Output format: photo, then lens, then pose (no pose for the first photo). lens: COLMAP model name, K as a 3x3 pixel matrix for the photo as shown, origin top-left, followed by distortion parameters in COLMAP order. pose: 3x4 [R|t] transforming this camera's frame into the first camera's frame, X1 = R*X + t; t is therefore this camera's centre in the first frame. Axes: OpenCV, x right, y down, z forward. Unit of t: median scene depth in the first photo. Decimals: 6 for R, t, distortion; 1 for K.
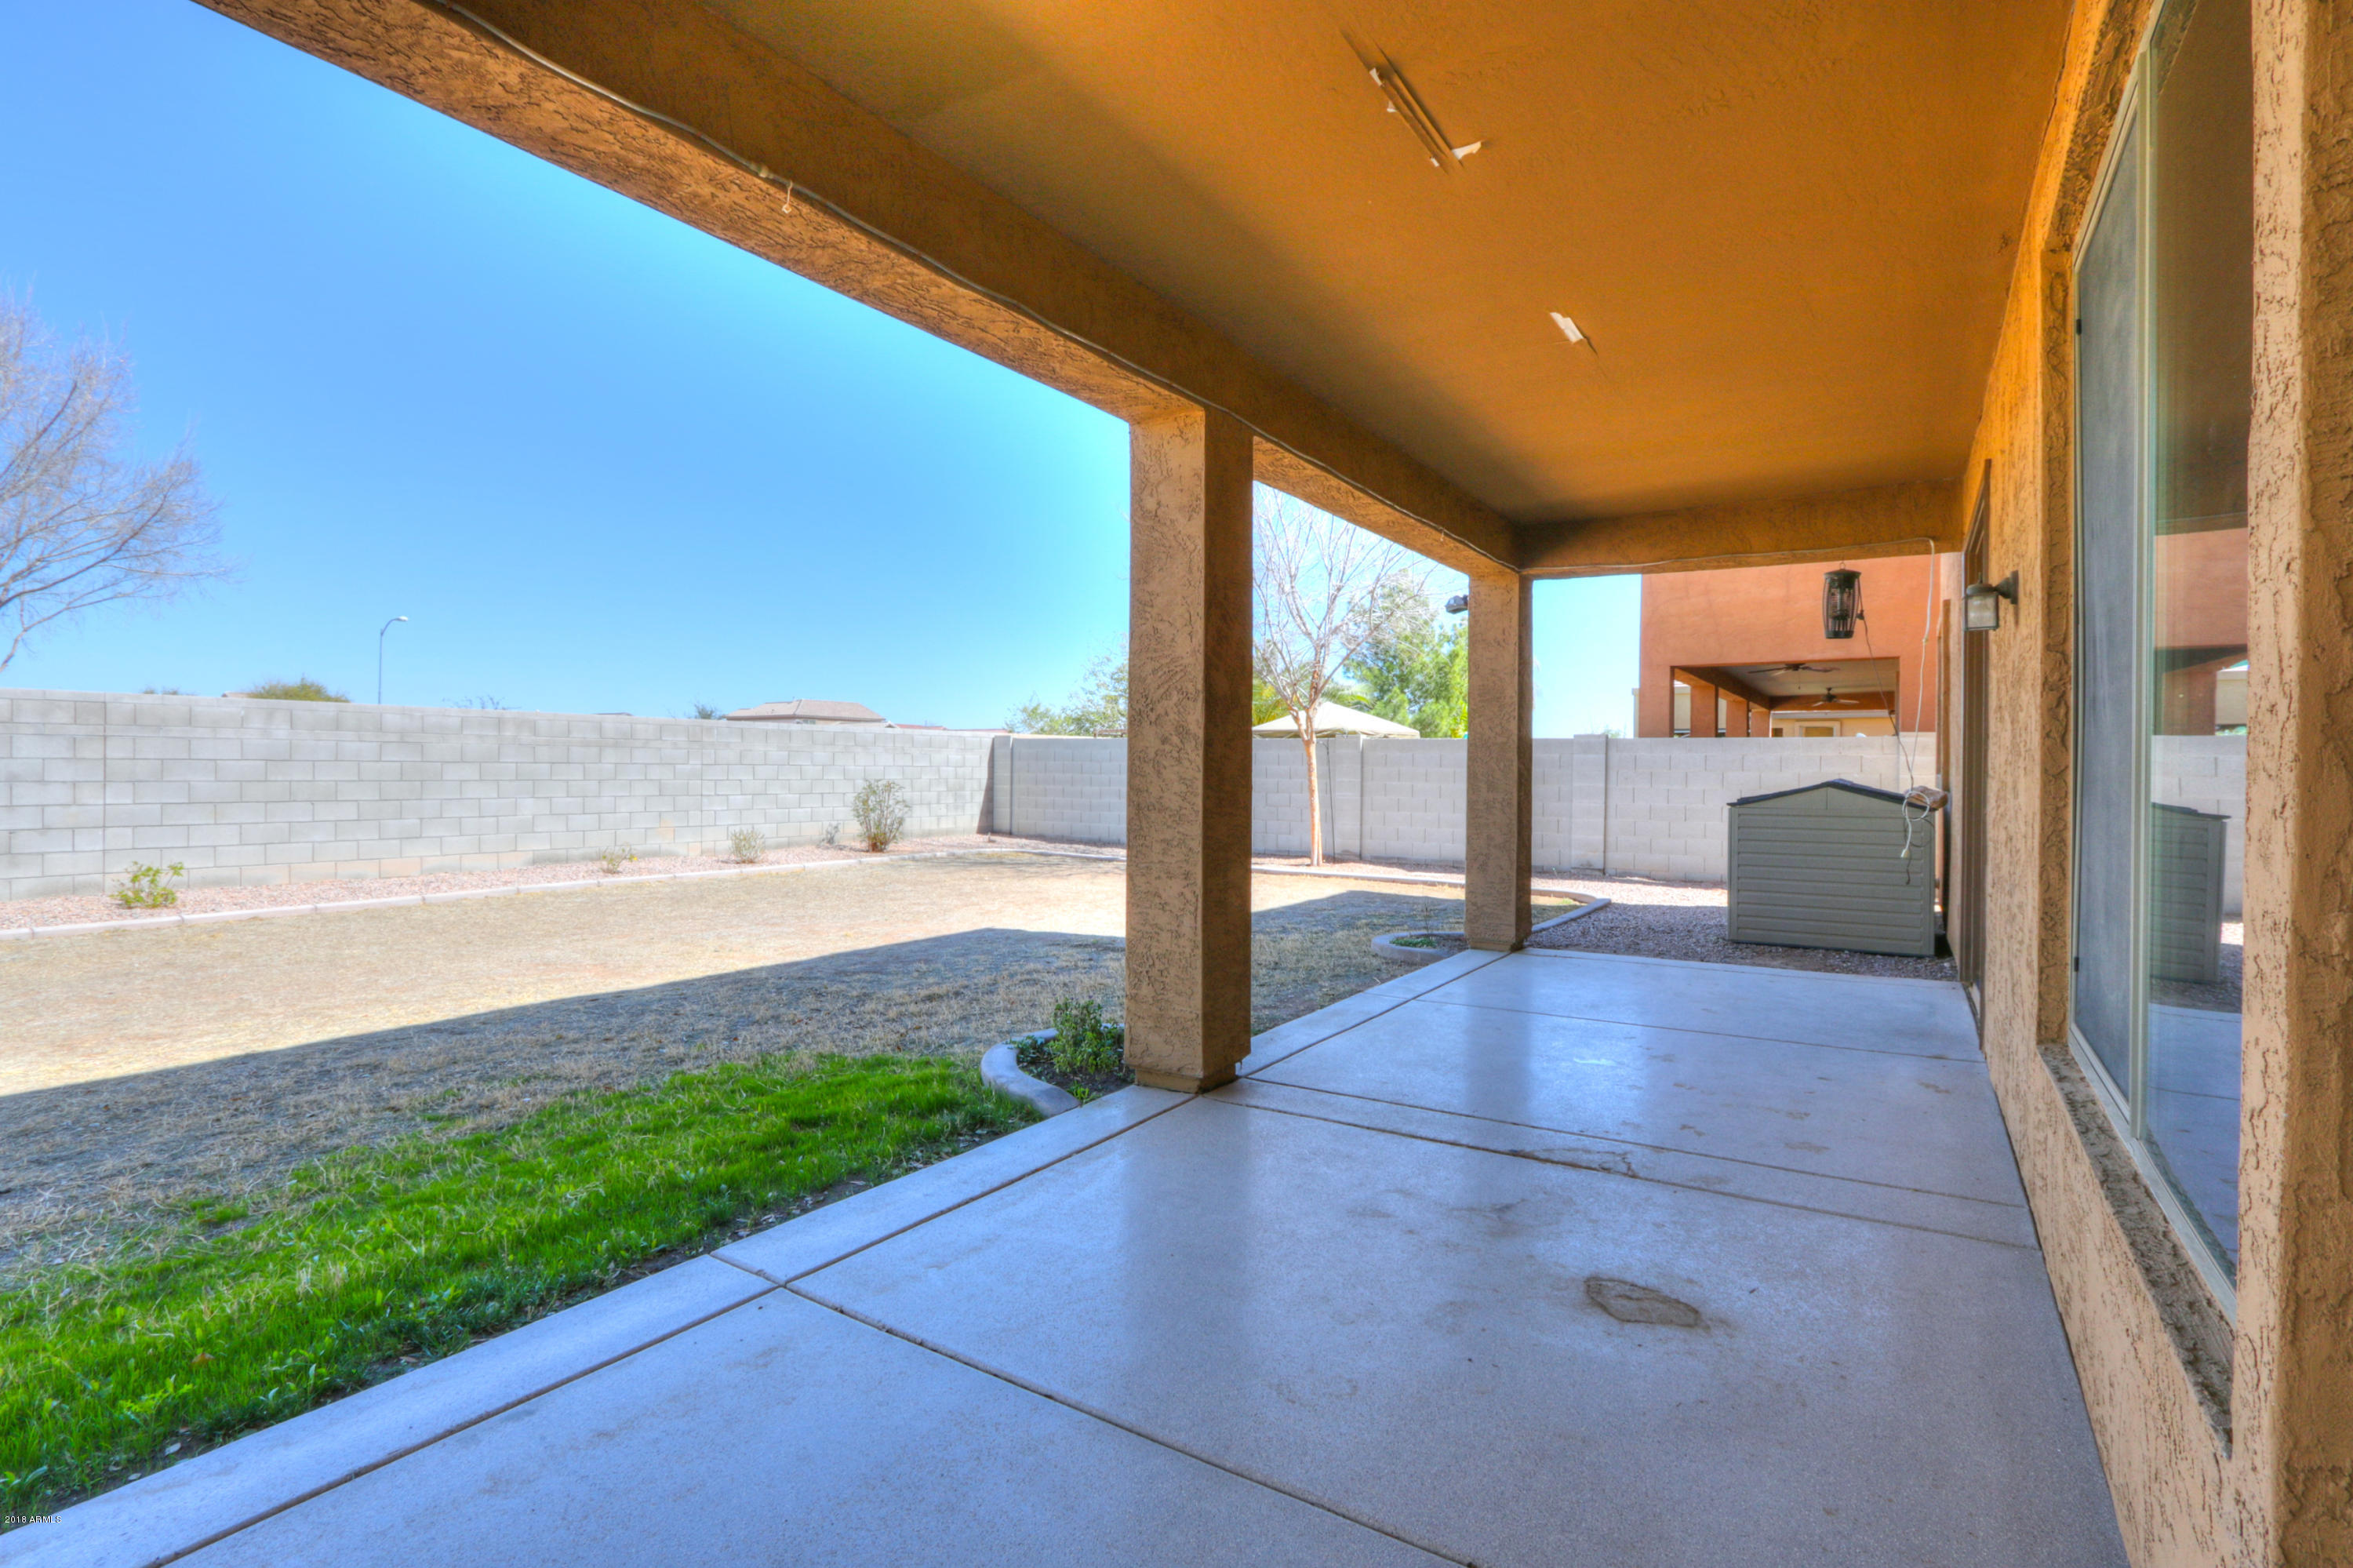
lens RADIAL K [[1099.0, 0, 1166.2], [0, 1099.0, 773.9], [0, 0, 1]] dist [-0.014425, 0.000603]
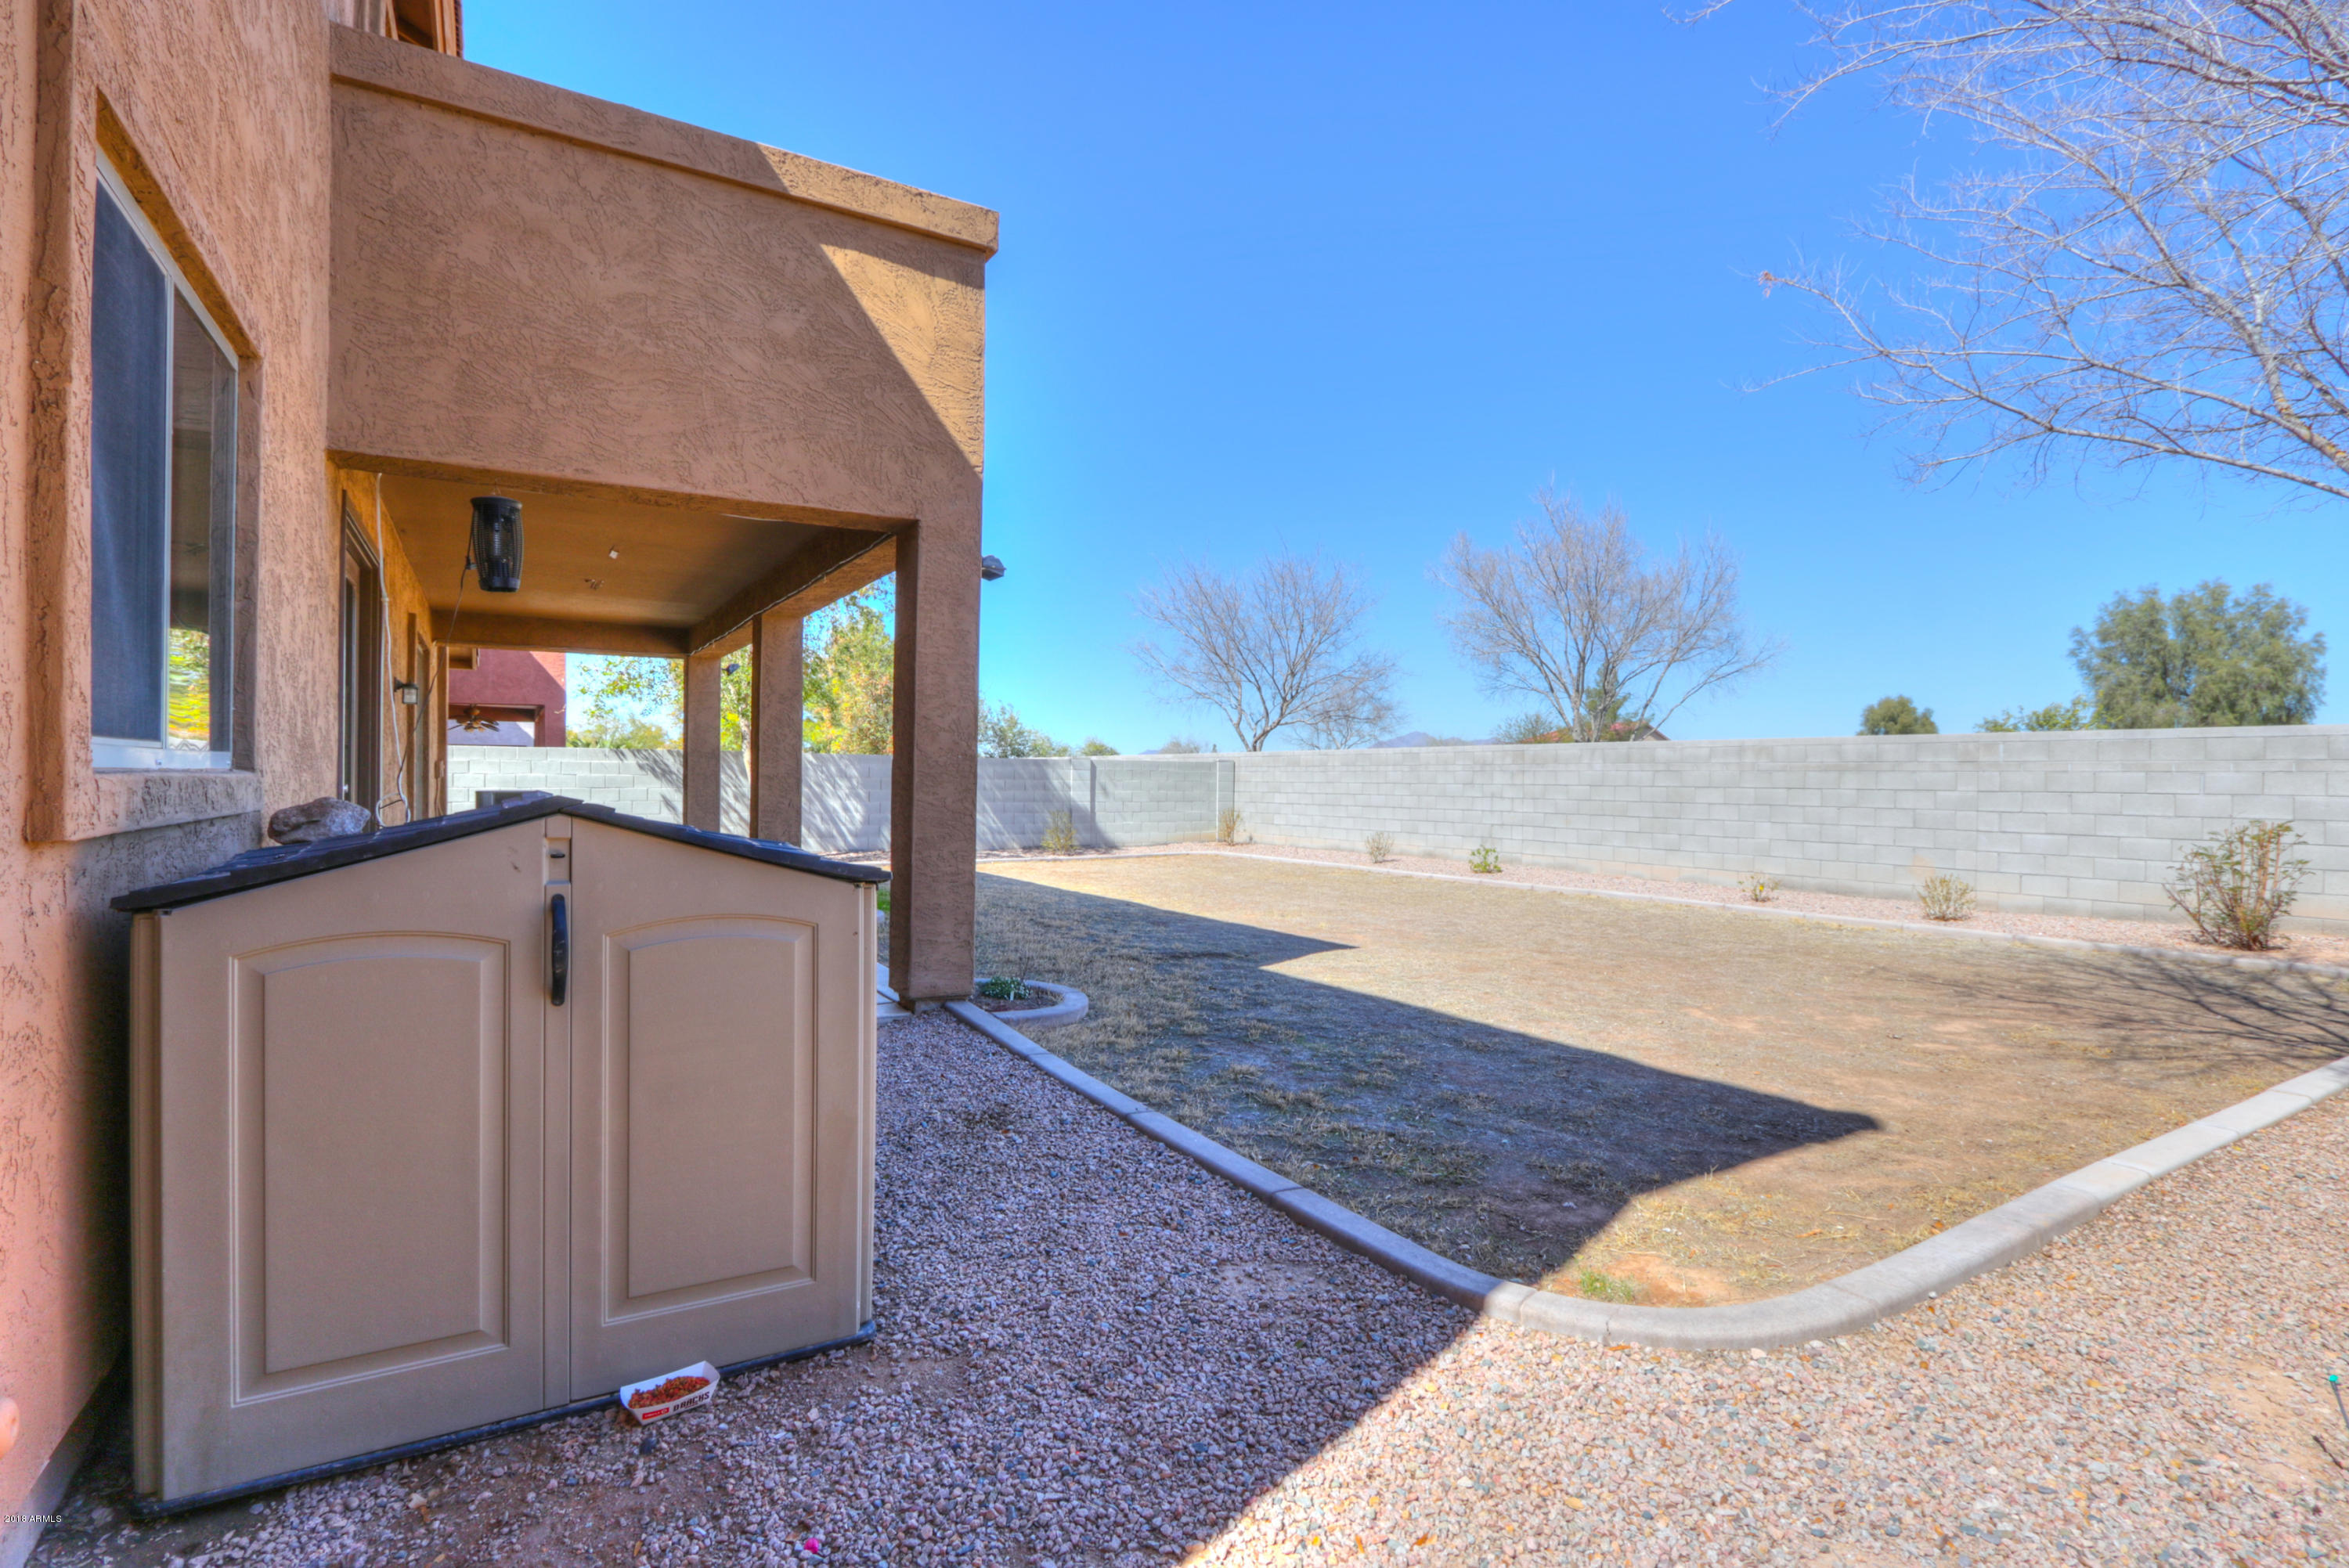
lens RADIAL K [[1096.9, 0, 1164.2], [0, 1096.9, 773.9], [0, 0, 1]] dist [-0.014425, 0.000603]
pose [[-0.423528, -0.014029, -0.905774, 0.589101], [-0.016156, 0.999838, -0.007932, -0.006166], [0.905739, 0.011274, -0.423686, 0.922010]]
